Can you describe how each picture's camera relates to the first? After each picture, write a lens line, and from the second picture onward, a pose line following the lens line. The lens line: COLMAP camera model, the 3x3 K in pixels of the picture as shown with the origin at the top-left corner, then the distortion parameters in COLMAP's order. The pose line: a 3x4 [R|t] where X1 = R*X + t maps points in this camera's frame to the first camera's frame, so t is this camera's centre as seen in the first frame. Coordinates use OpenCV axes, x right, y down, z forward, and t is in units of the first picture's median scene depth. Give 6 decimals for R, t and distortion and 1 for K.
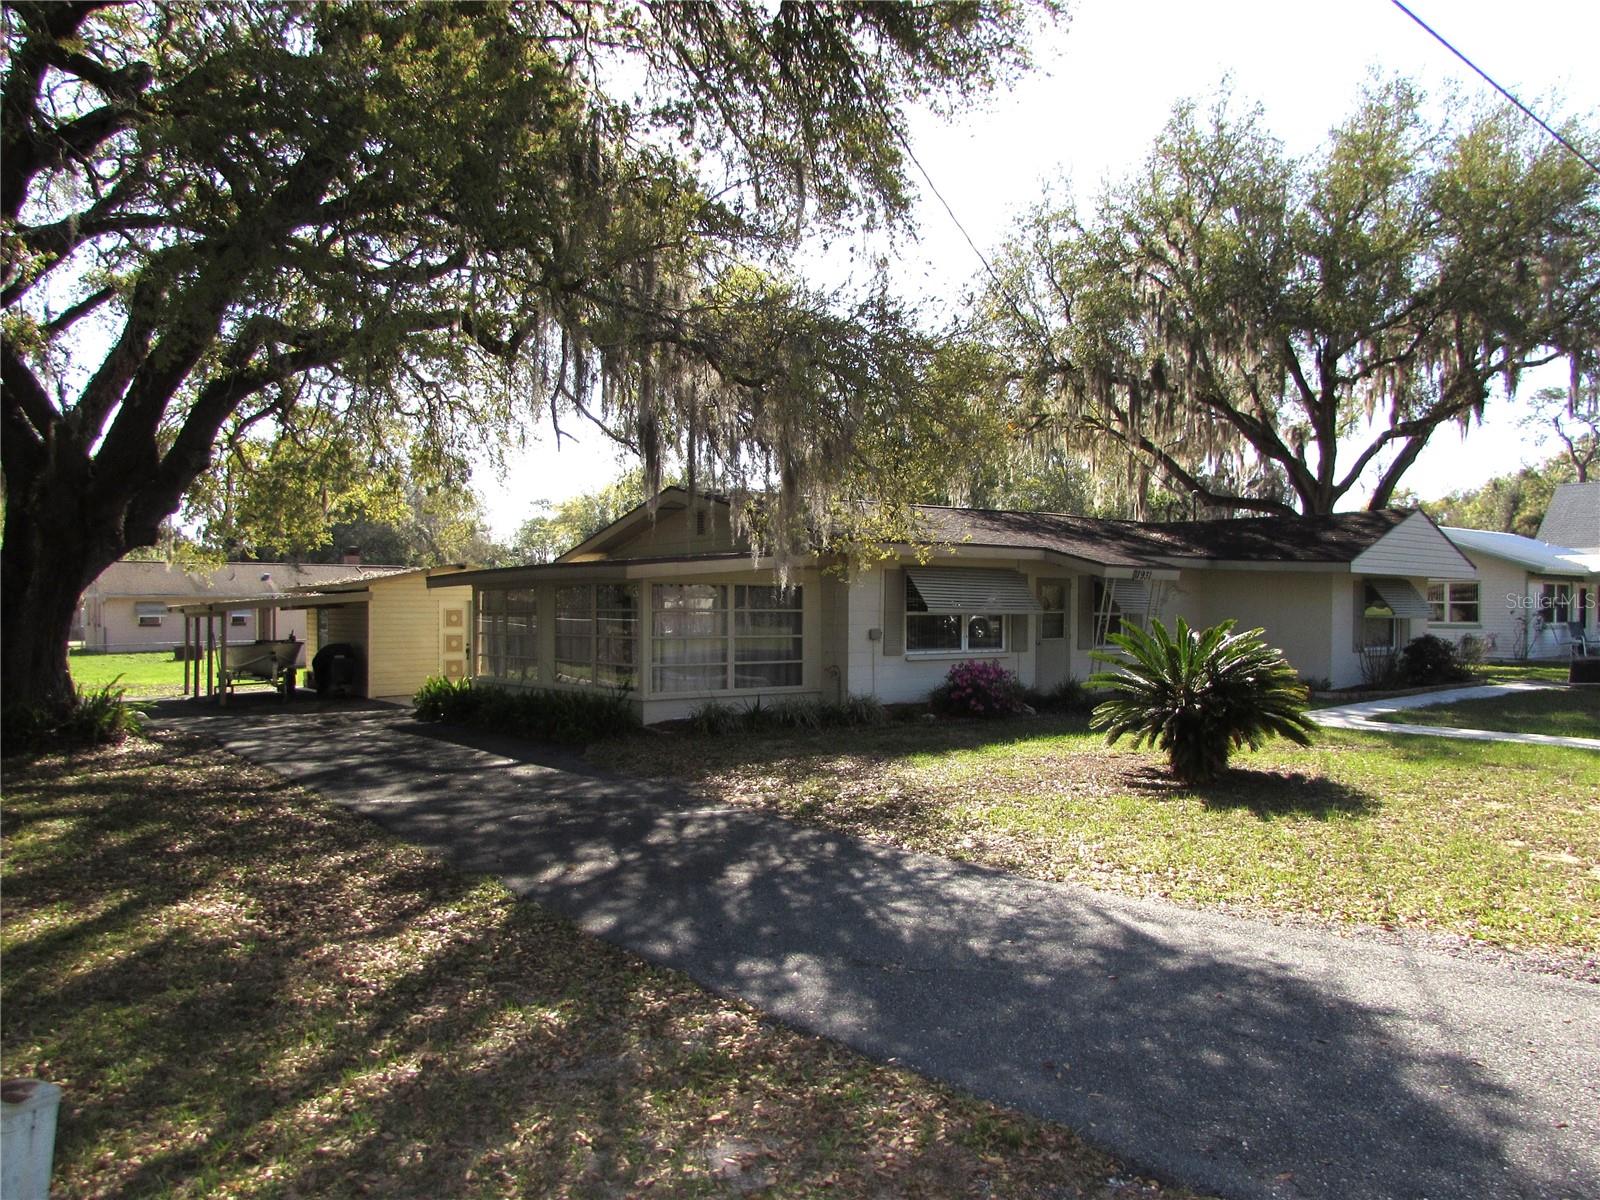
lens RADIAL K [[1139.3, 0, 802.2], [0, 1139.3, 608.0], [0, 0, 1]] dist [-0.035822, 0.023035]
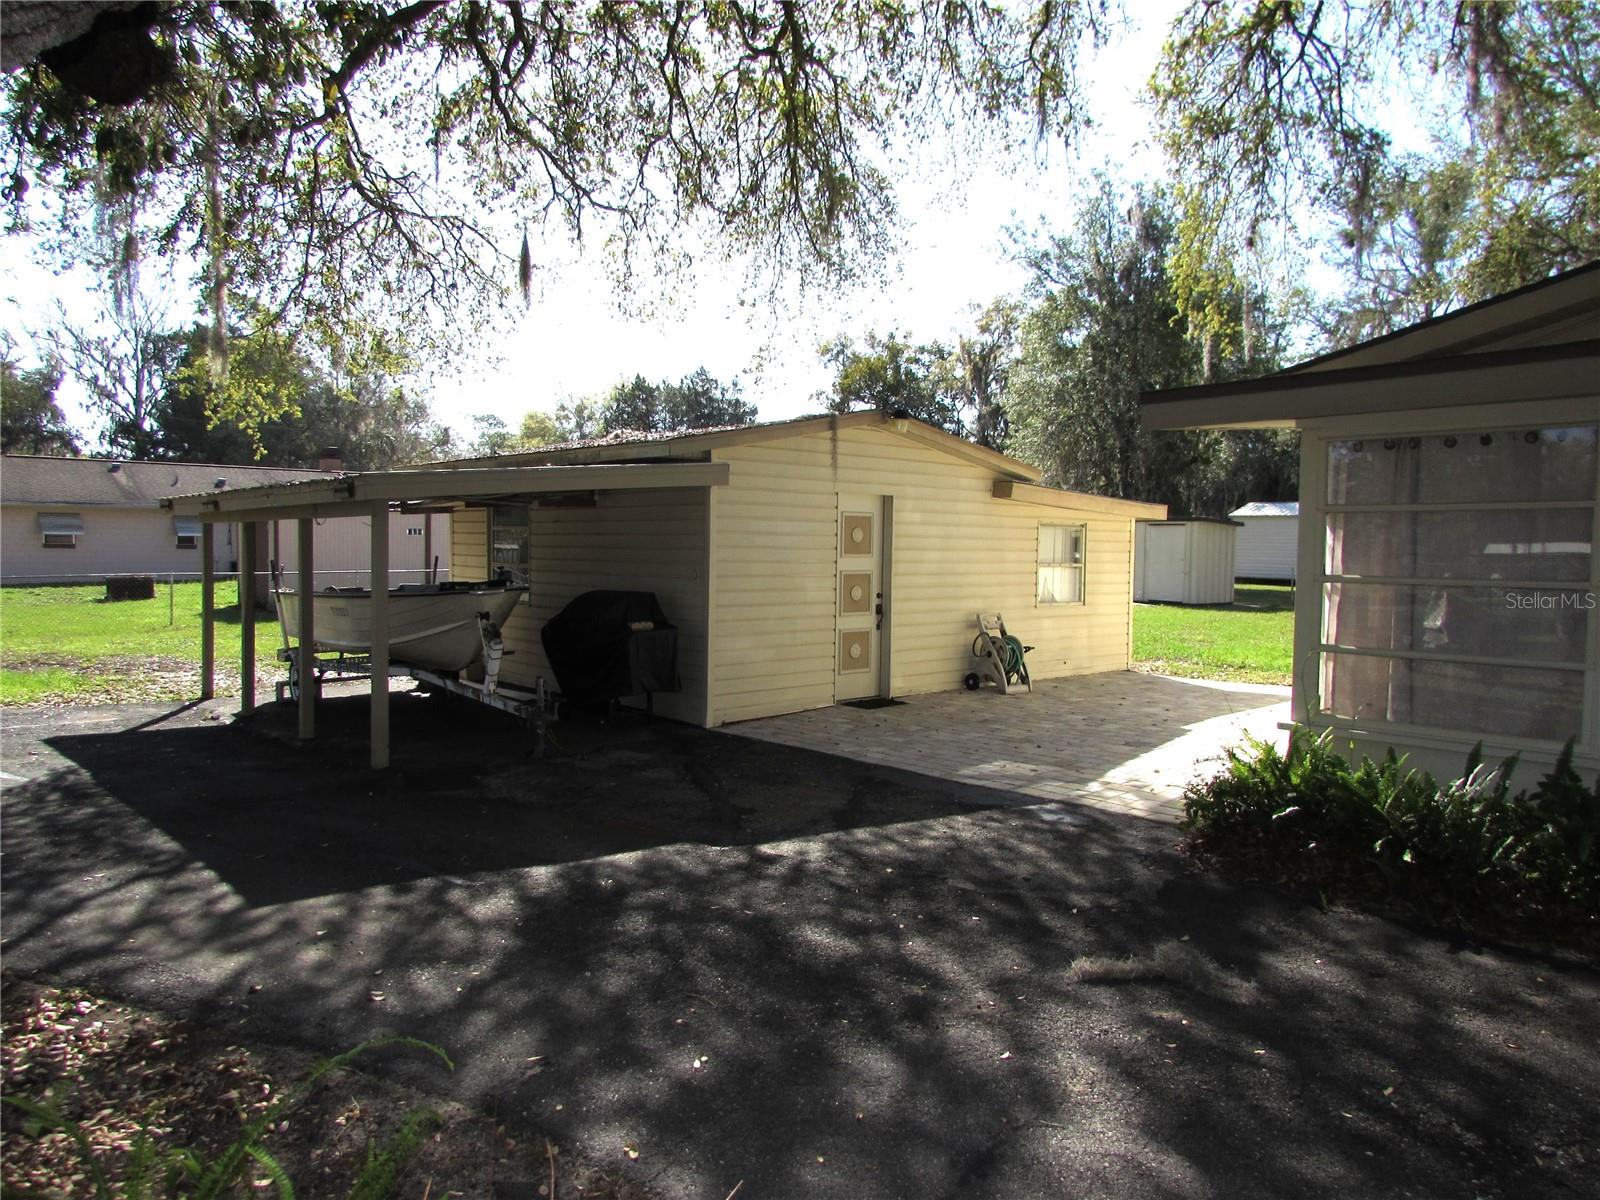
lens RADIAL K [[1139.3, 0, 802.2], [0, 1139.3, 608.0], [0, 0, 1]] dist [-0.035822, 0.023035]
pose [[0.997005, 0.012905, 0.076251, -0.249172], [-0.017294, 0.998214, 0.057180, 0.008463], [-0.075377, -0.058327, 0.995448, 0.388723]]
